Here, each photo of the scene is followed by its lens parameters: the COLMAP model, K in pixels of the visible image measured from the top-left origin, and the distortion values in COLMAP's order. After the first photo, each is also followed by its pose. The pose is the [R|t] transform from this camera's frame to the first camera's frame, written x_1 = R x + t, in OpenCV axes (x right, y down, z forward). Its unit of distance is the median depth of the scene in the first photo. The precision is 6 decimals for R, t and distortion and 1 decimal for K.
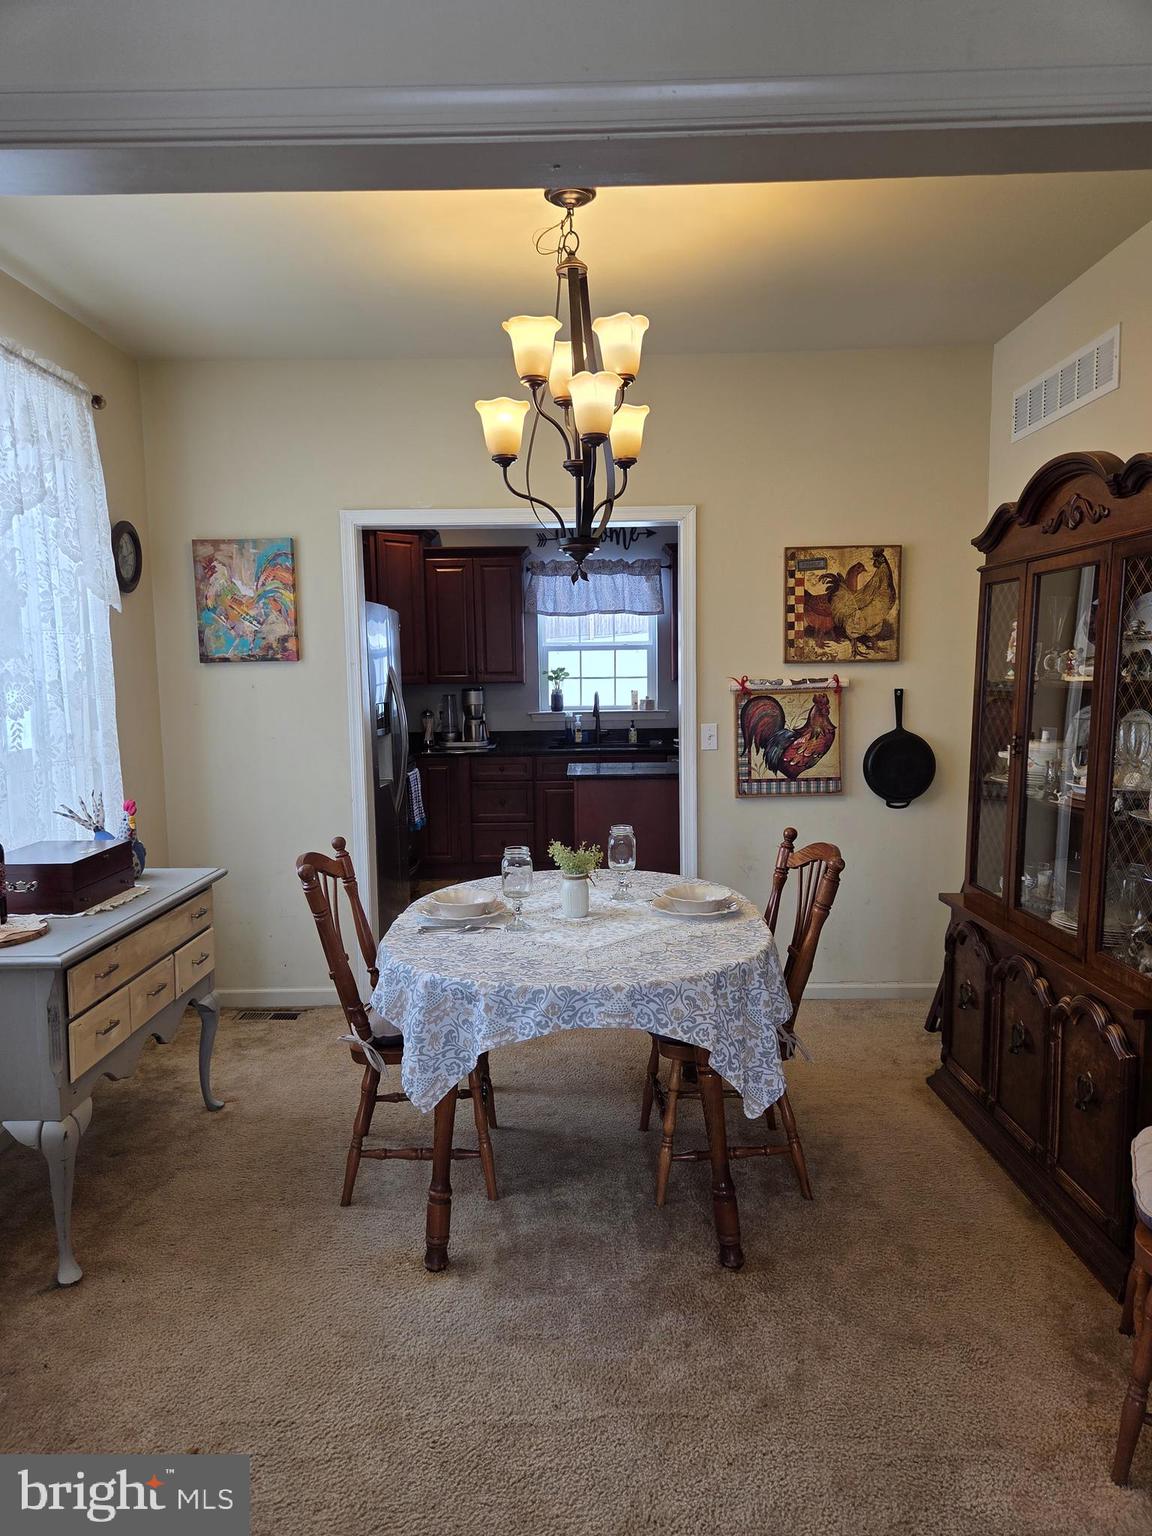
lens RADIAL K [[1039.5, 0, 574.9], [0, 1039.5, 772.5], [0, 0, 1]] dist [0.057272, -0.033856]
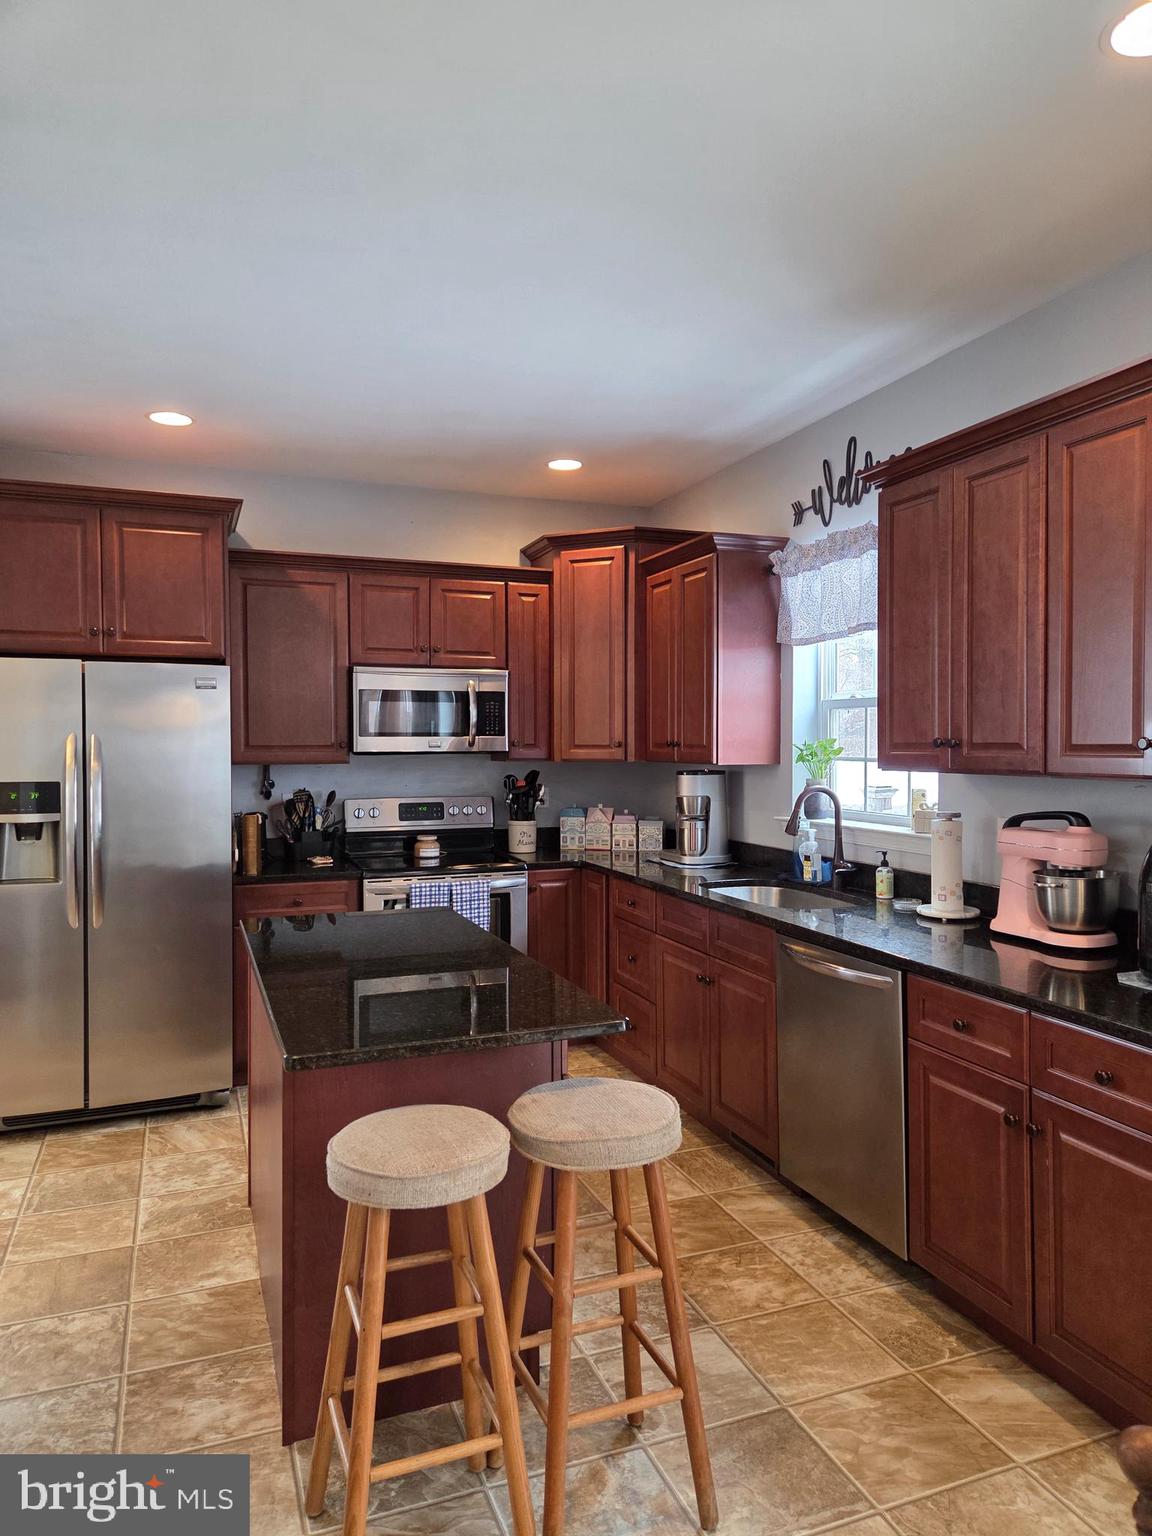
lens RADIAL K [[1039.5, 0, 577.8], [0, 1039.5, 765.3], [0, 0, 1]] dist [0.057272, -0.033856]
pose [[0.366845, 0.025888, -0.929922, 0.452530], [-0.092081, 0.995714, -0.008606, -0.071435], [0.925714, 0.088785, 0.367657, 0.689043]]
